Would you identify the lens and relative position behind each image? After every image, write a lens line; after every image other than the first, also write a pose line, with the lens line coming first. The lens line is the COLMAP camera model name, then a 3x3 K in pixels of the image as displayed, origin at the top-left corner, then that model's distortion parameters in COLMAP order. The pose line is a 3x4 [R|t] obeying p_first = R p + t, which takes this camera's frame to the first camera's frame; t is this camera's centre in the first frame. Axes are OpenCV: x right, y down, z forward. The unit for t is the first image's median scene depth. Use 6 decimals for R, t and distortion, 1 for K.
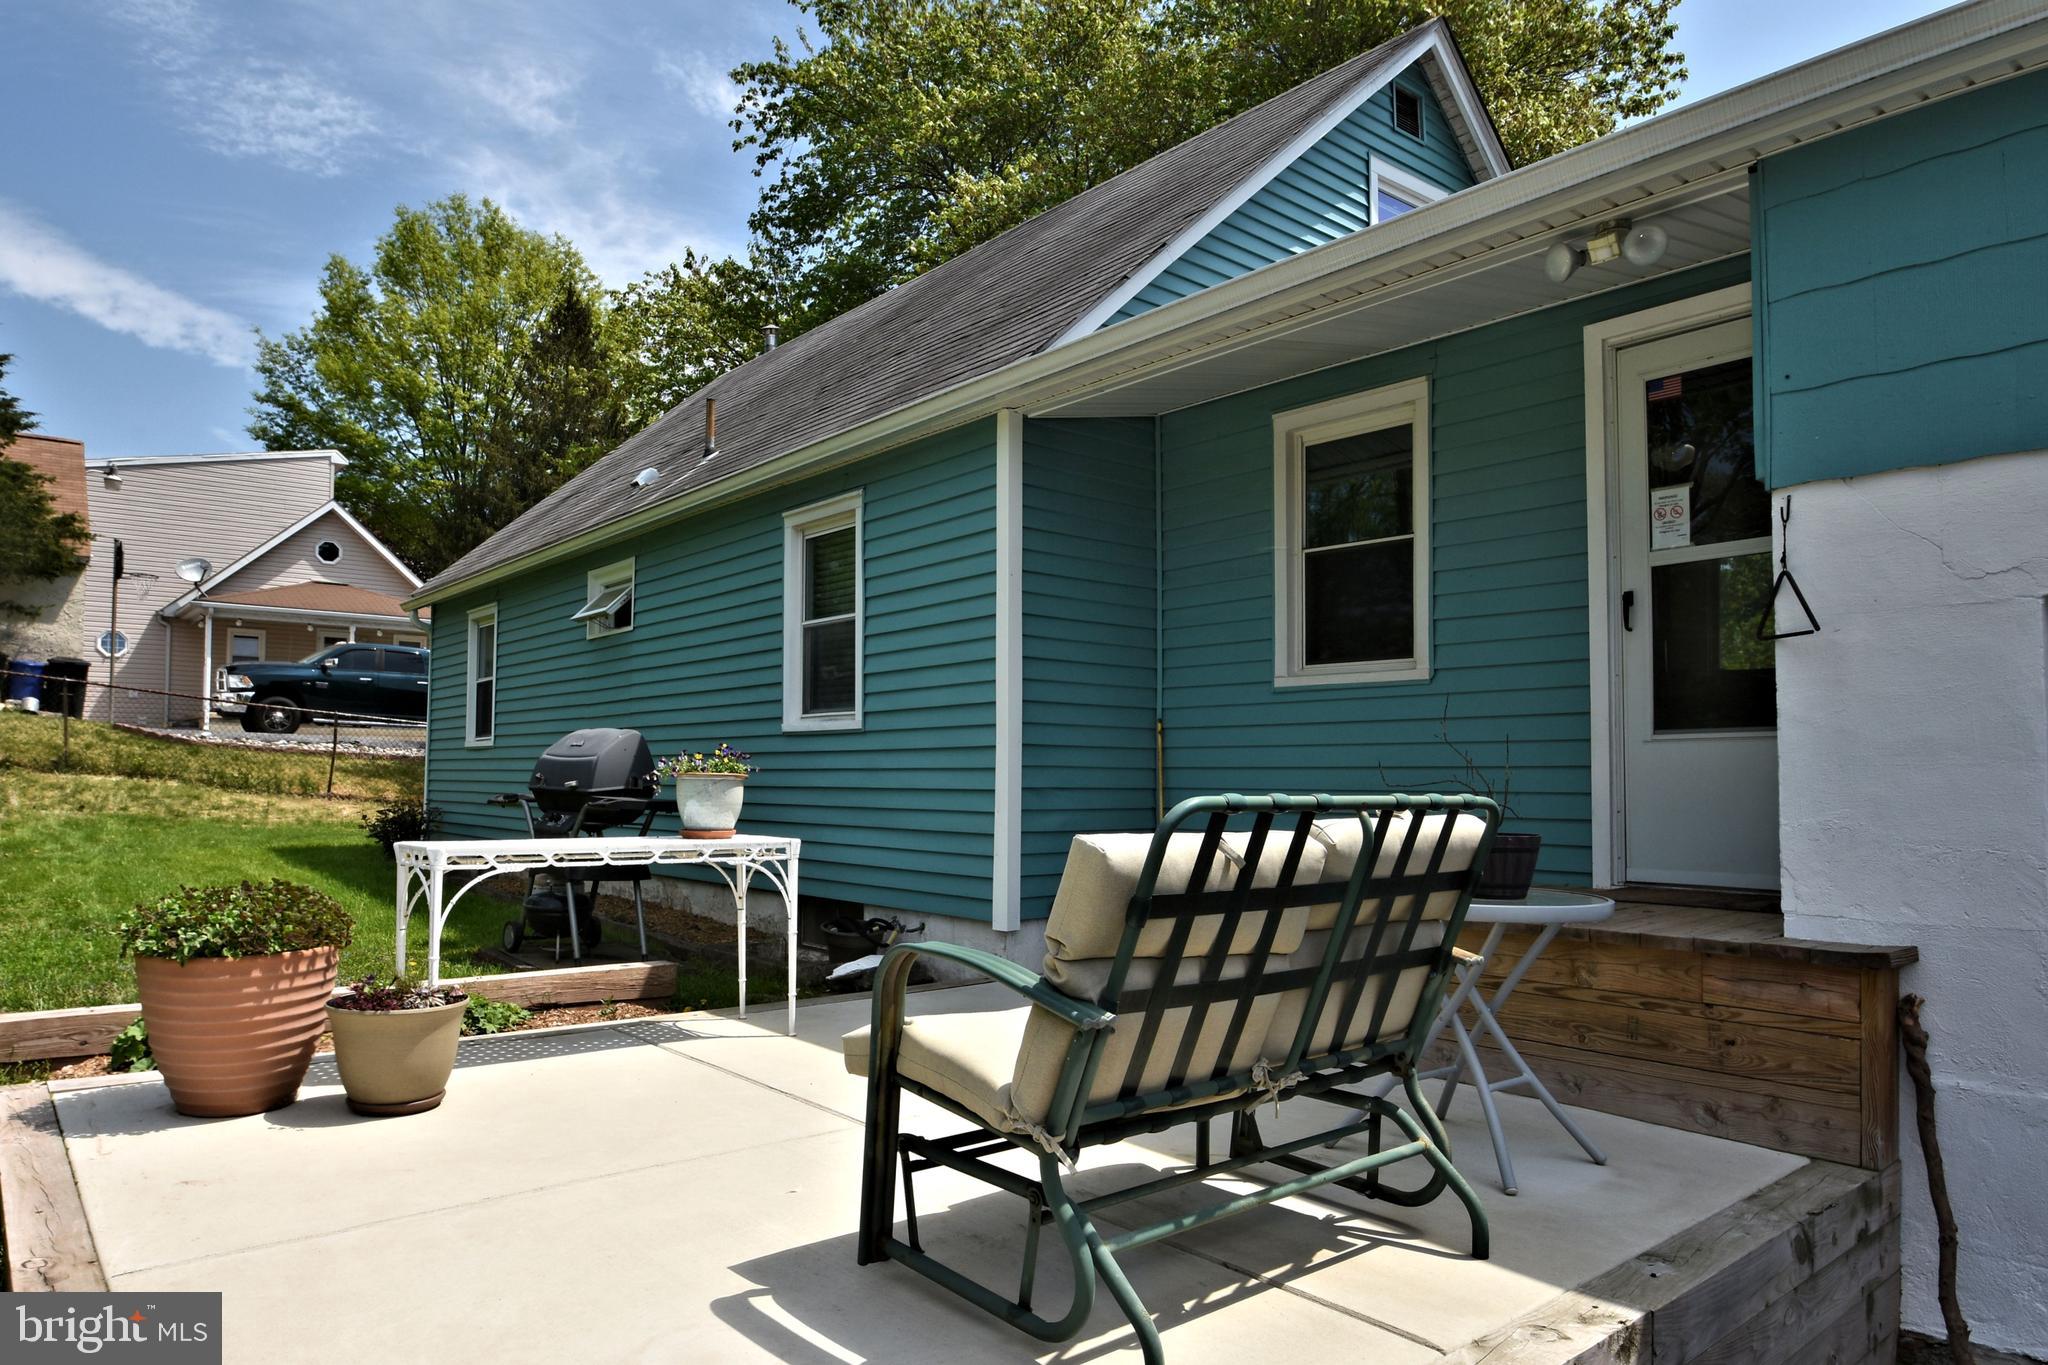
lens RADIAL K [[1284.9, 0, 1019.7], [0, 1284.9, 718.2], [0, 0, 1]] dist [-0.005380, -0.002816]
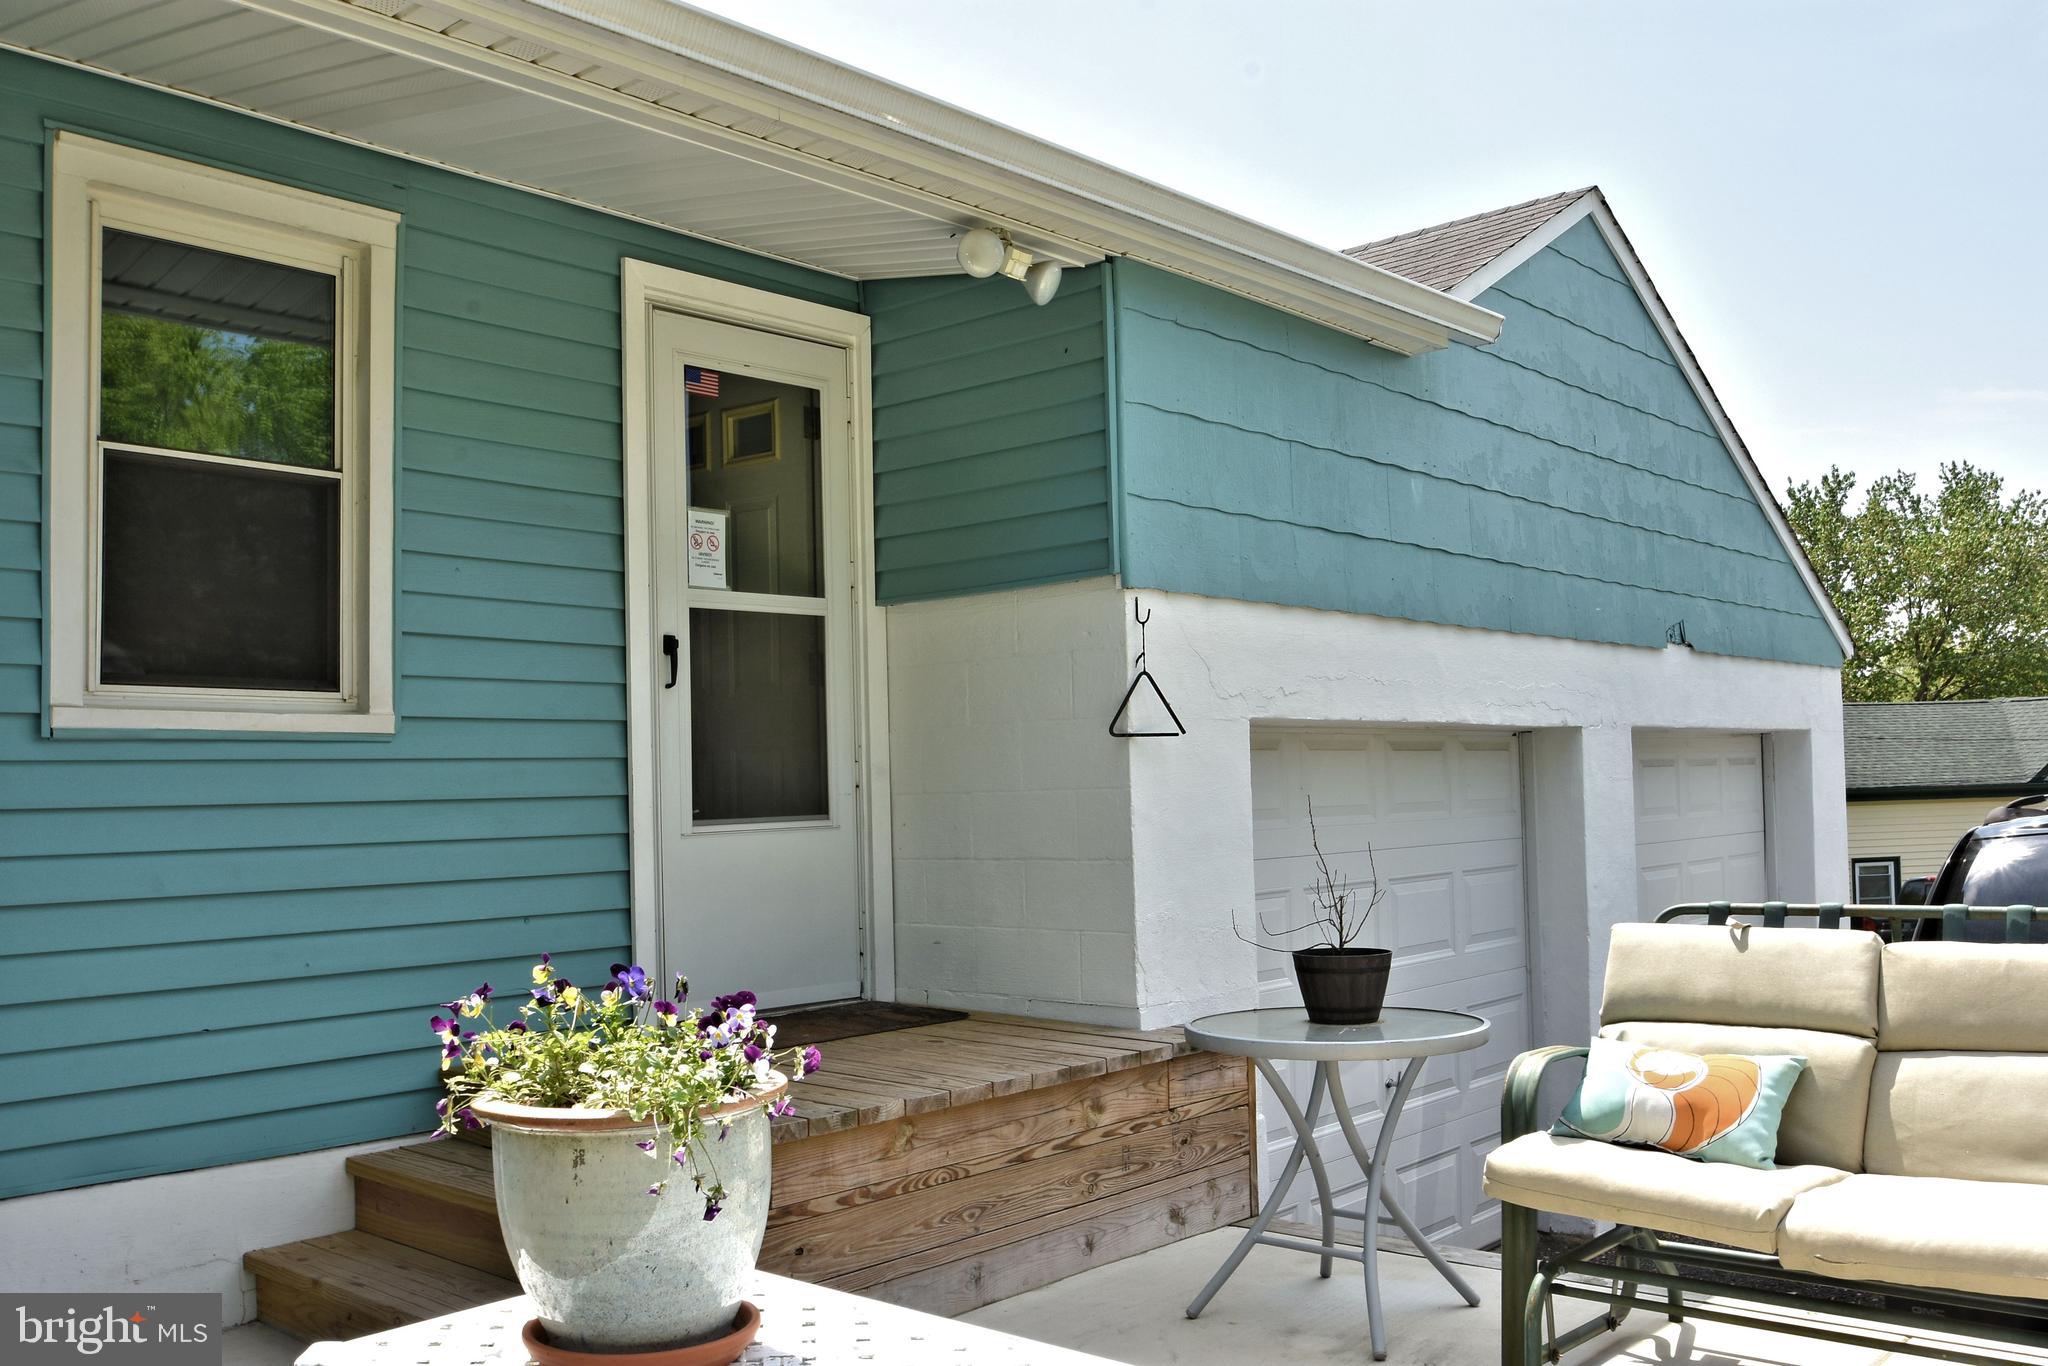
lens RADIAL K [[1805.9, 0, 1024.0], [0, 1805.9, 683.0], [0, 0, 1]] dist [-0.009176, -0.001862]
pose [[-0.148414, 0.056246, 0.987324, -0.599878], [-0.023031, 0.997914, -0.060312, -0.012178], [-0.988657, -0.031690, -0.146809, 0.956745]]
